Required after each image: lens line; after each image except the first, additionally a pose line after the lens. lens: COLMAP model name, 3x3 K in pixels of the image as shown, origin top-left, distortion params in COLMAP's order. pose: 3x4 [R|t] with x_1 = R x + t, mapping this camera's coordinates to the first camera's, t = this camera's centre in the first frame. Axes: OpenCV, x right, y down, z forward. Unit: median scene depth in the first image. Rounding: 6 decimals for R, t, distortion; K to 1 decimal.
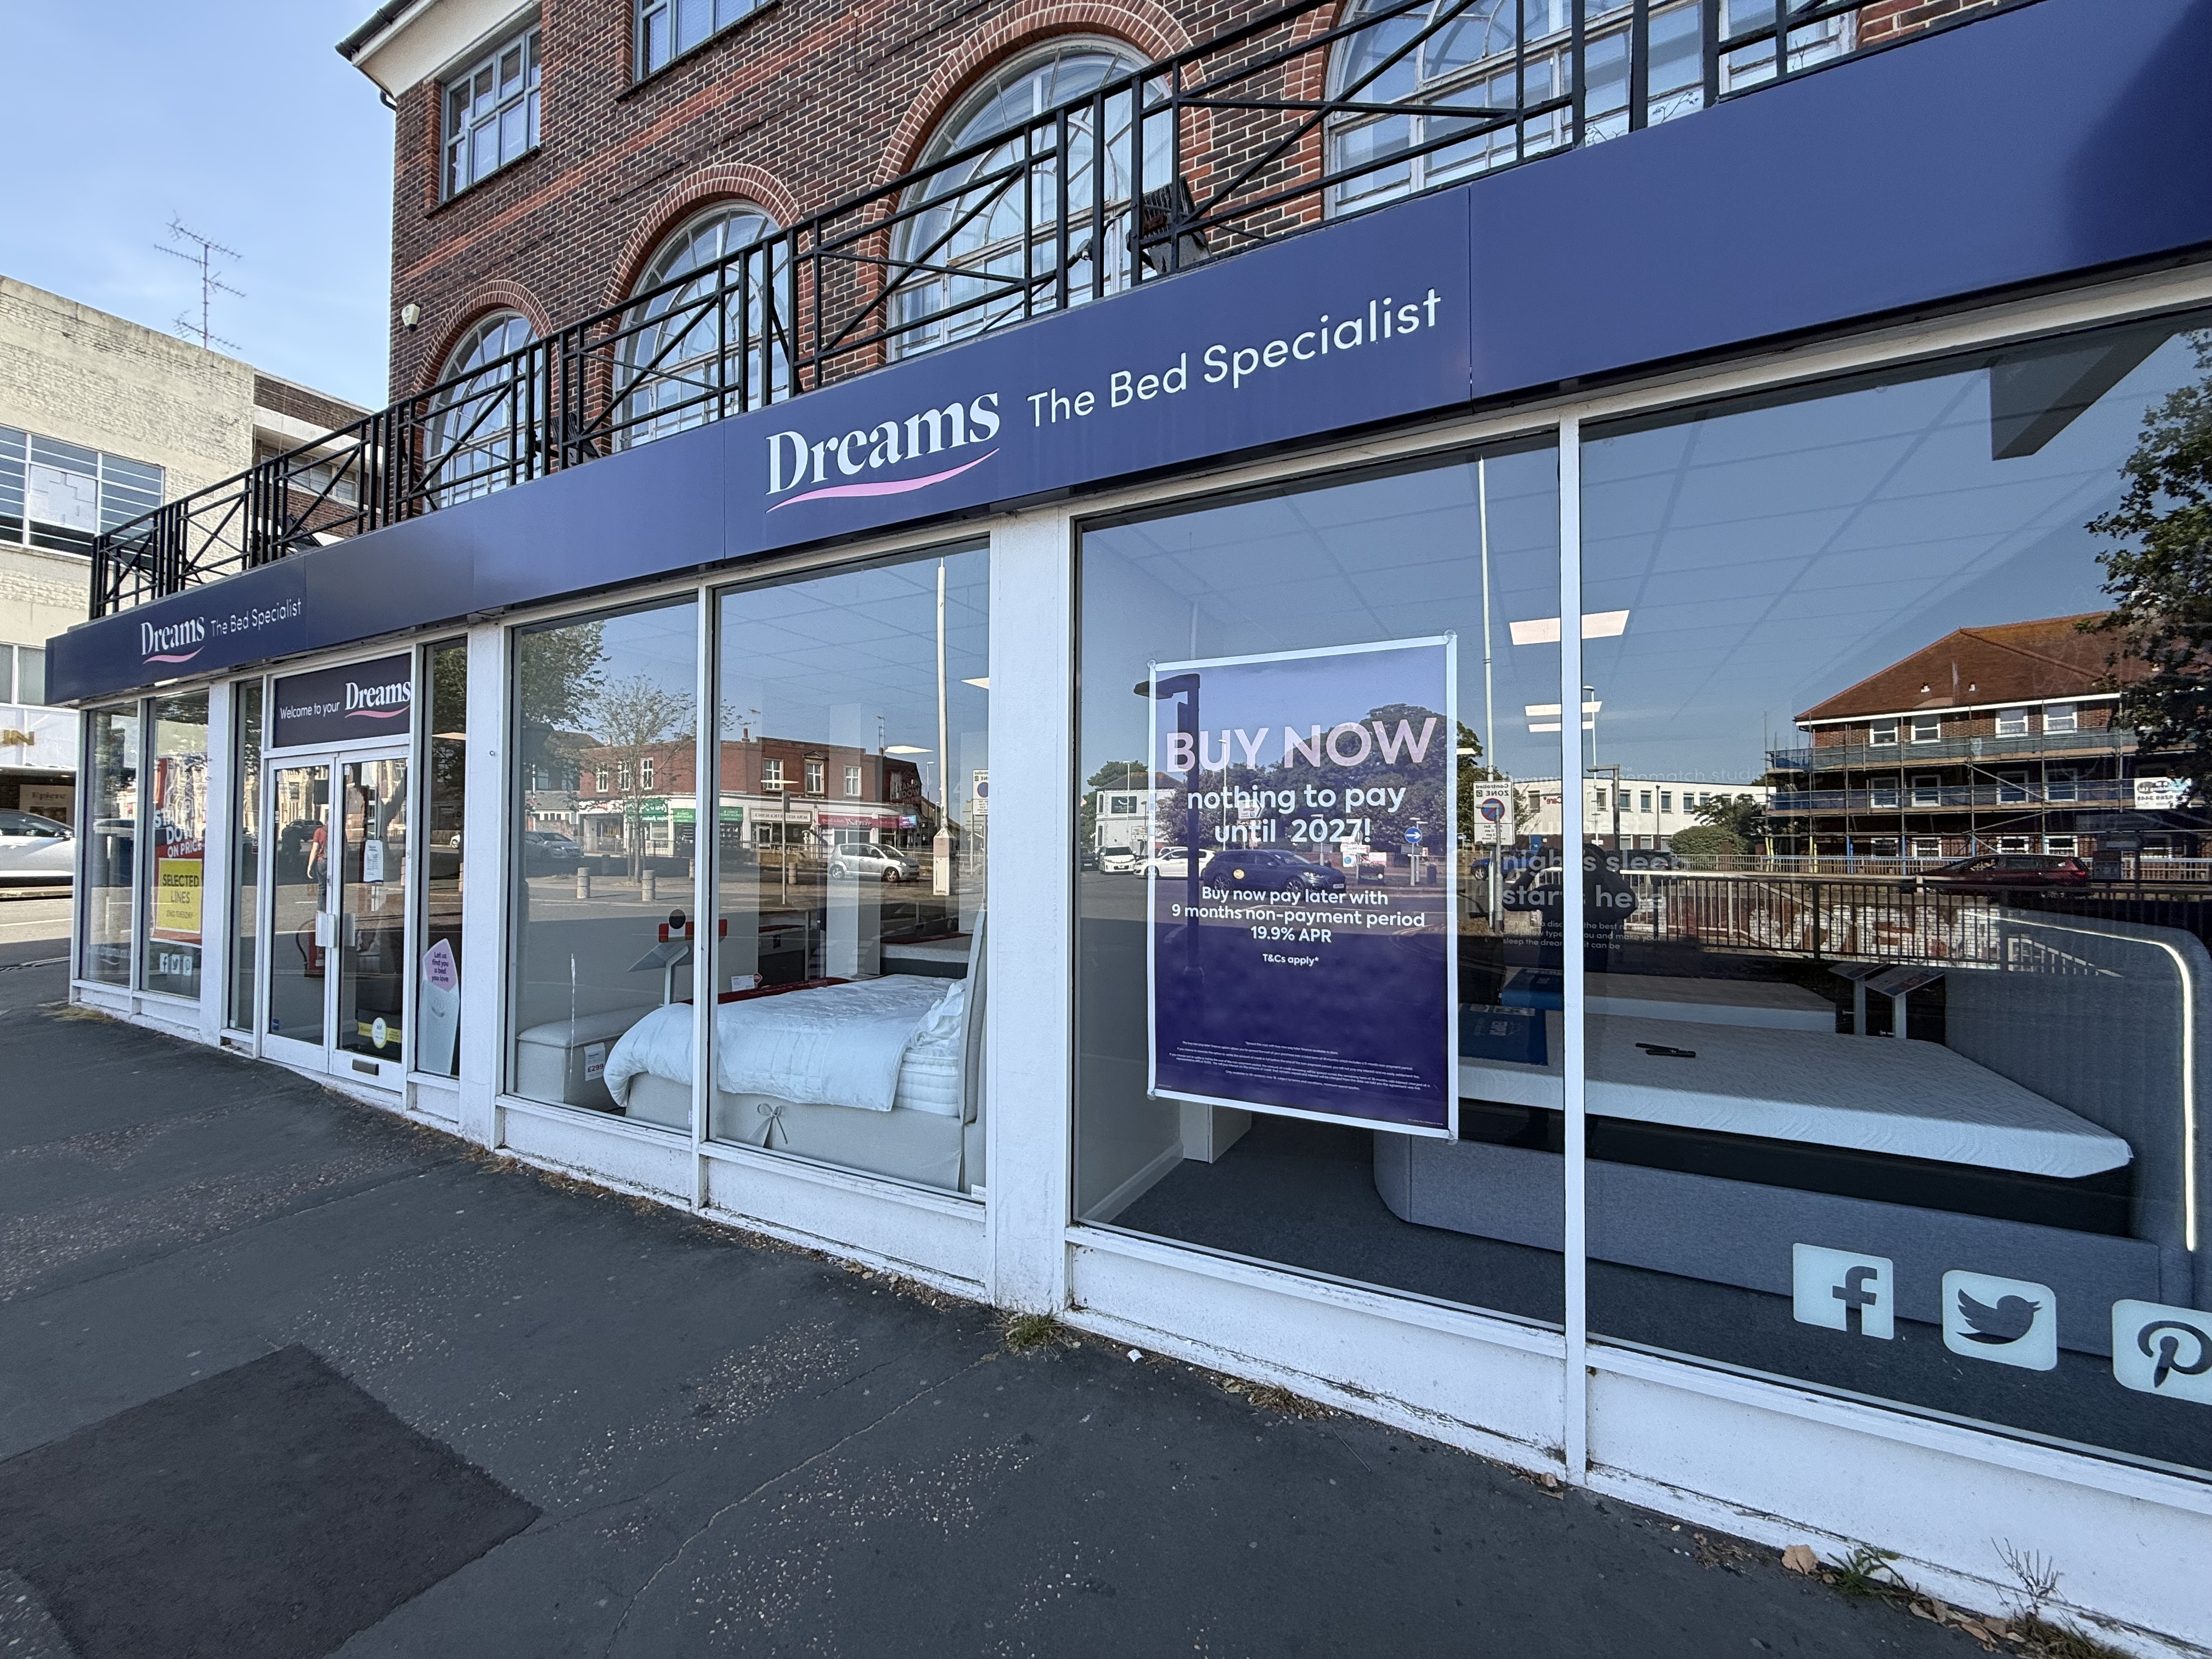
lens RADIAL K [[980.0, 0, 1106.0], [0, 980.0, 829.5], [0, 0, 1]] dist [-0.019116, 0.000243]
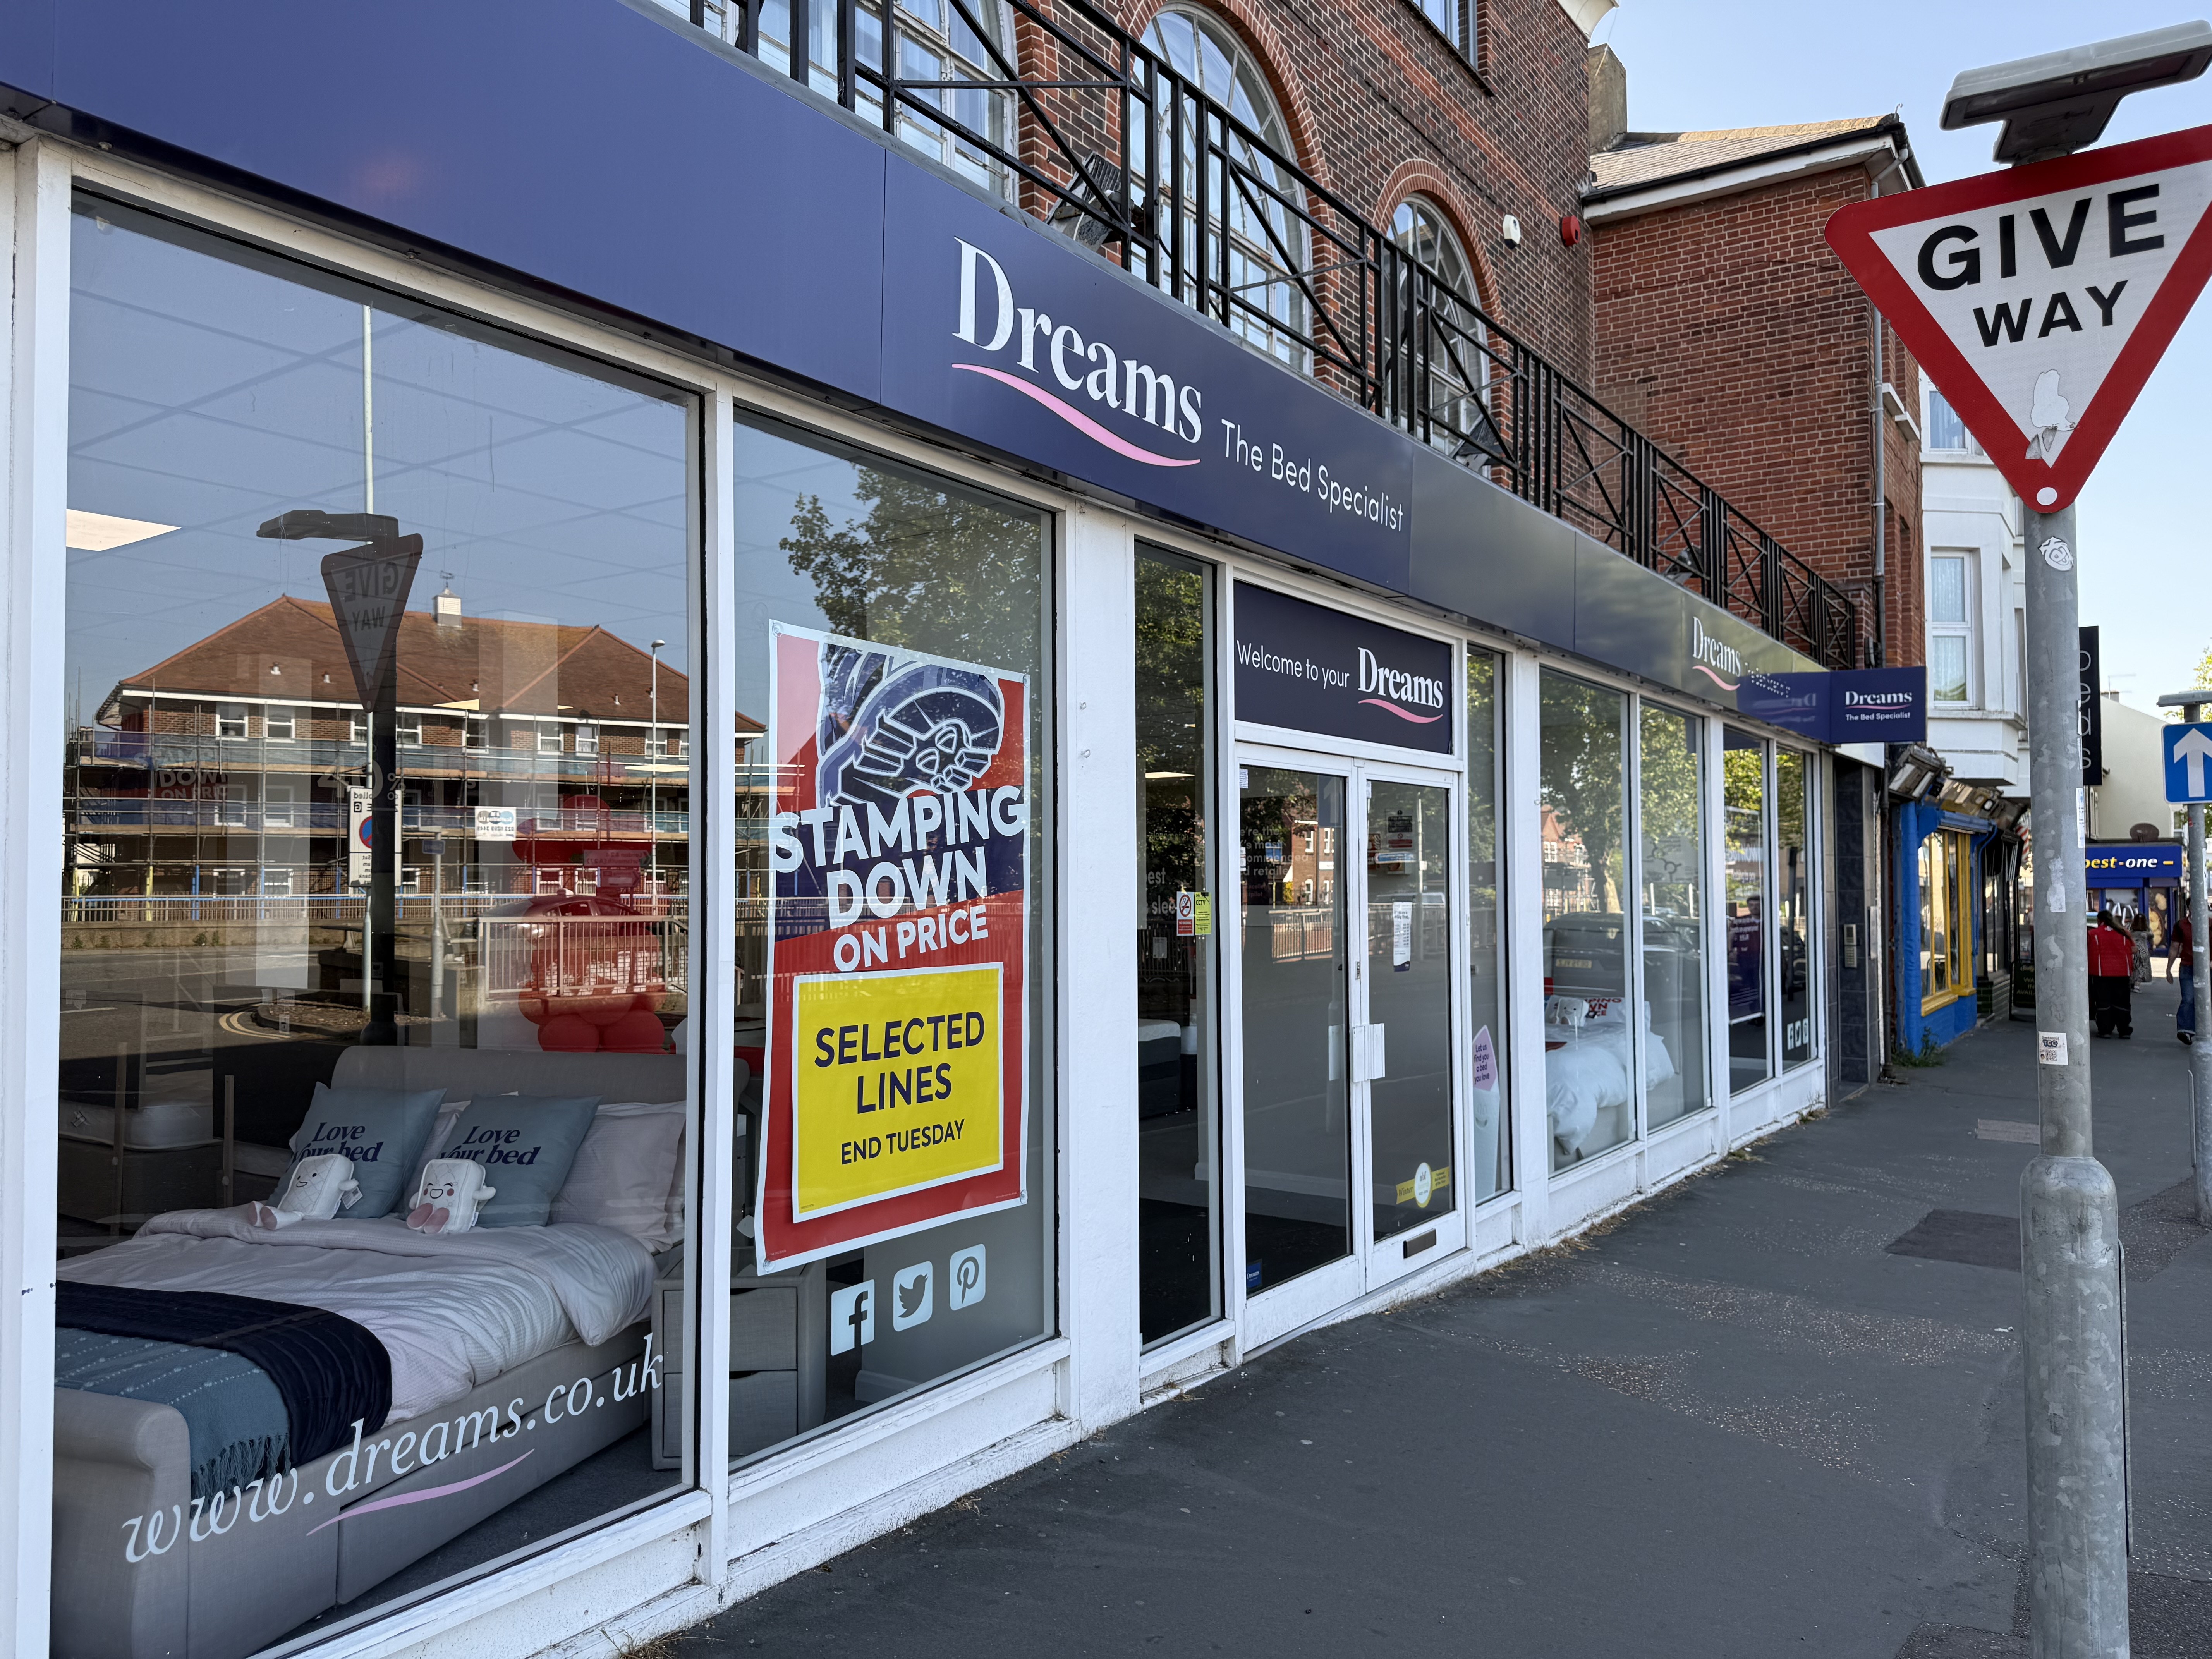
lens RADIAL K [[1550.1, 0, 1103.8], [0, 1550.1, 844.4], [0, 0, 1]] dist [0.306927, -0.000339]
pose [[0.118953, 0.024461, 0.992599, -1.426632], [-0.026942, 0.999408, -0.021400, 0.000639], [-0.992534, -0.024197, 0.119541, 0.825277]]
